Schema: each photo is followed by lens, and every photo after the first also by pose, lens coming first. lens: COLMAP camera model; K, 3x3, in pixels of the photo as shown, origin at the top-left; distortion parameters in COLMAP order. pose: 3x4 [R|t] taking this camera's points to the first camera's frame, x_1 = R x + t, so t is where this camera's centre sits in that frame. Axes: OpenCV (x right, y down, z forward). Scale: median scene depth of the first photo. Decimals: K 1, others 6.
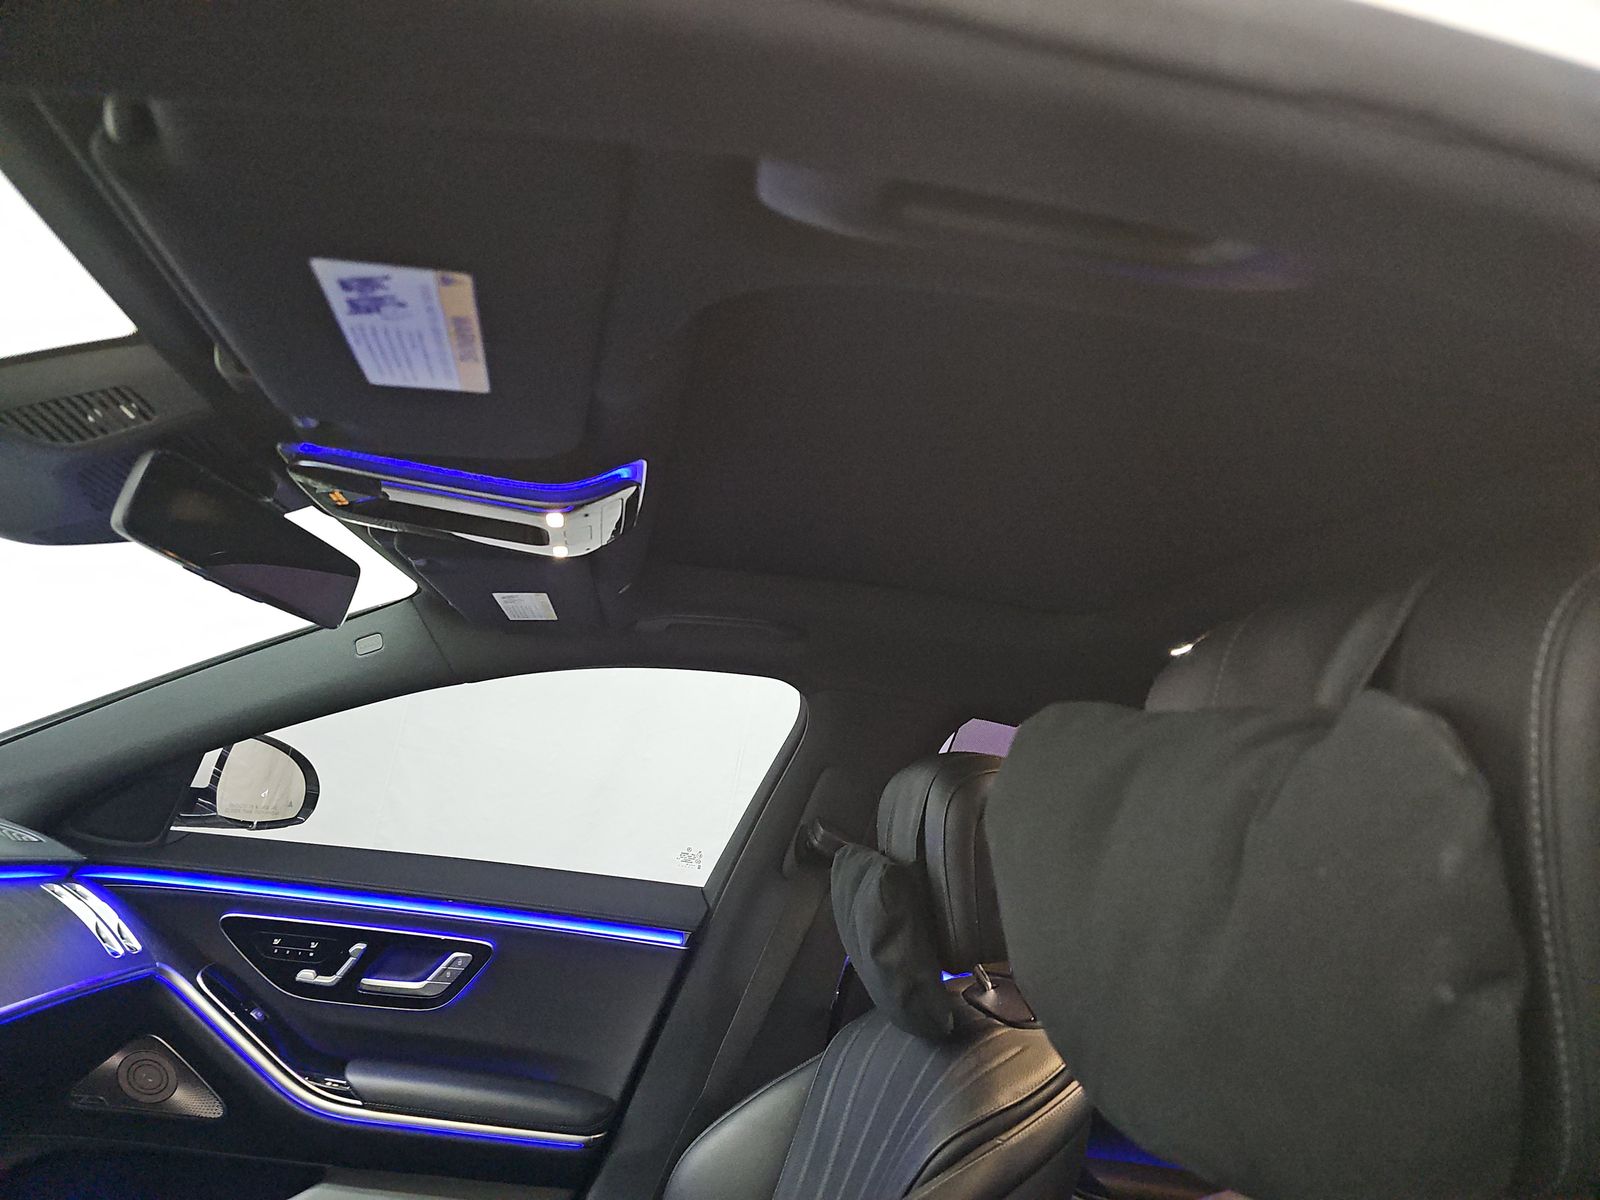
lens RADIAL K [[1042.7, 0, 803.1], [0, 1042.7, 597.5], [0, 0, 1]] dist [0.016562, -0.025814]
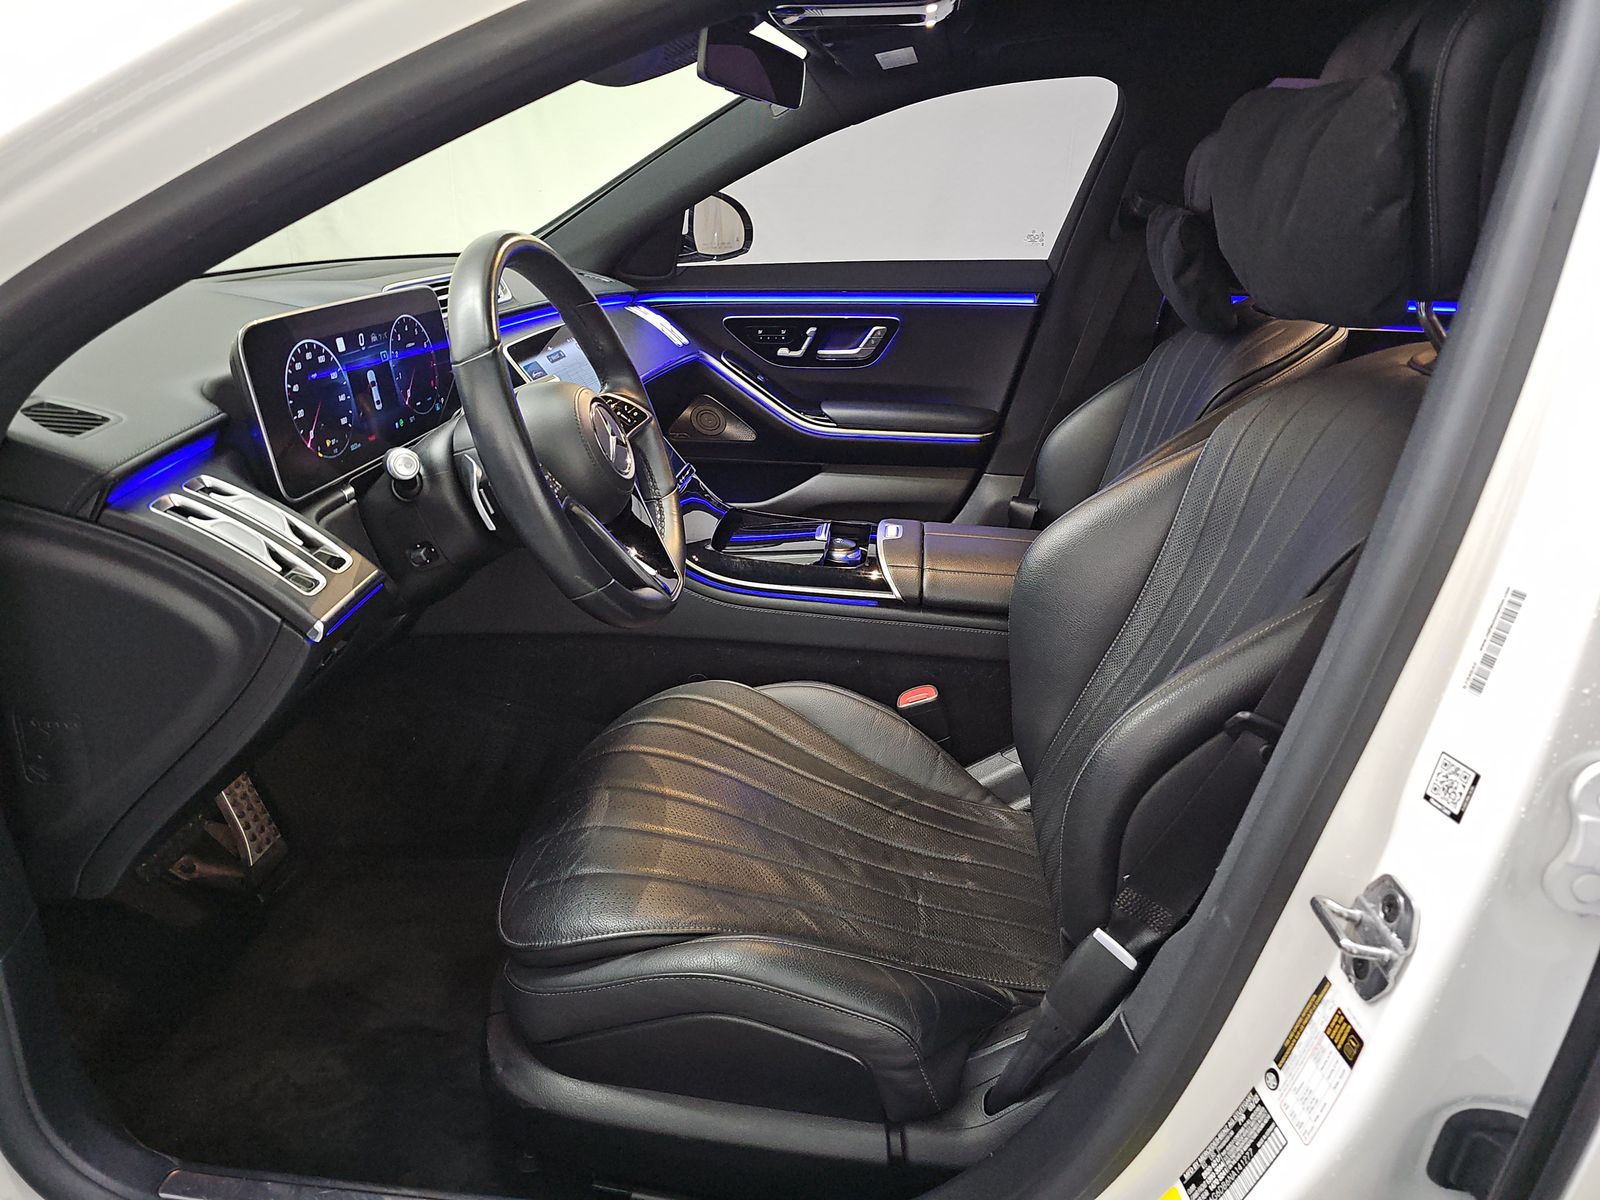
lens RADIAL K [[1042.7, 0, 805.6], [0, 1042.7, 585.4], [0, 0, 1]] dist [0.016562, -0.025814]
pose [[0.949845, -0.036078, -0.310634, 0.010618], [0.190192, 0.855141, 0.482245, -0.069702], [0.248238, -0.517138, 0.819113, -0.400066]]
